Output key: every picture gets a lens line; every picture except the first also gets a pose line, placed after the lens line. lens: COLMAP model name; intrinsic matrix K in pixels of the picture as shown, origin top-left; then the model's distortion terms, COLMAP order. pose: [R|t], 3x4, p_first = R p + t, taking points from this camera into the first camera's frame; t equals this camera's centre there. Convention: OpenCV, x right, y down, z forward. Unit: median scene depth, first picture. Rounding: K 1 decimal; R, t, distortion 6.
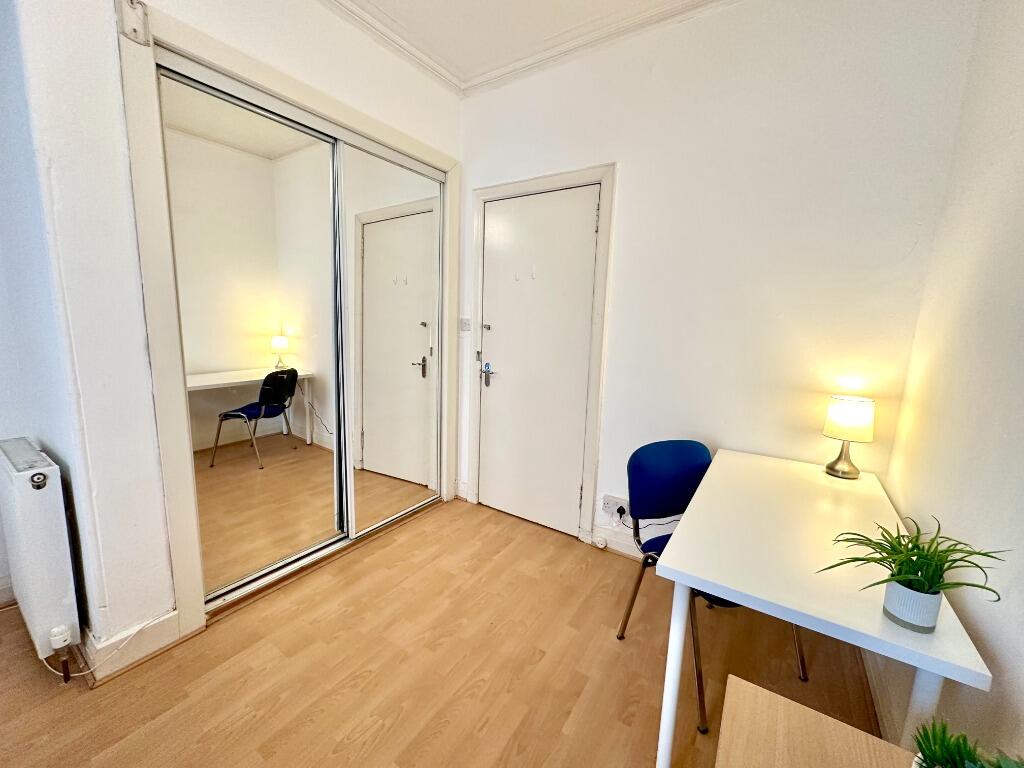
lens RADIAL K [[407.0, 0, 509.3], [0, 407.0, 382.7], [0, 0, 1]] dist [0.000629, -0.000076]
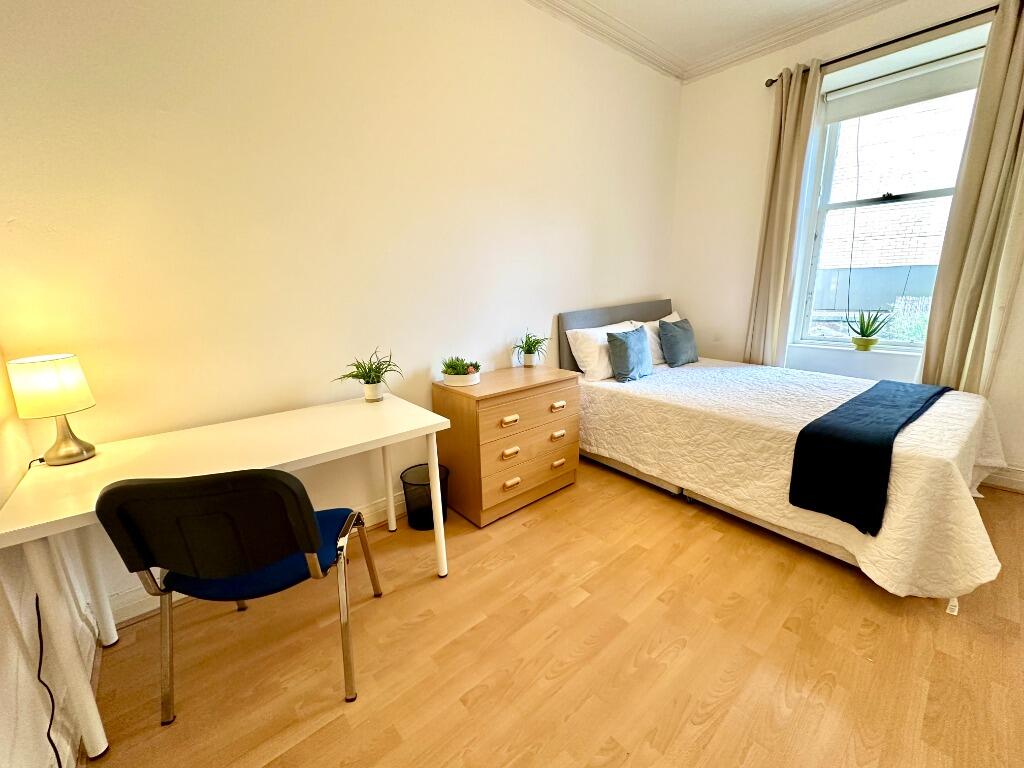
lens RADIAL K [[407.0, 0, 509.3], [0, 407.0, 382.7], [0, 0, 1]] dist [0.000629, -0.000076]
pose [[-0.962489, -0.067321, 0.262837, -0.166722], [0.039946, 0.923012, 0.382692, -0.174729], [-0.268365, 0.378836, -0.885700, 1.502706]]
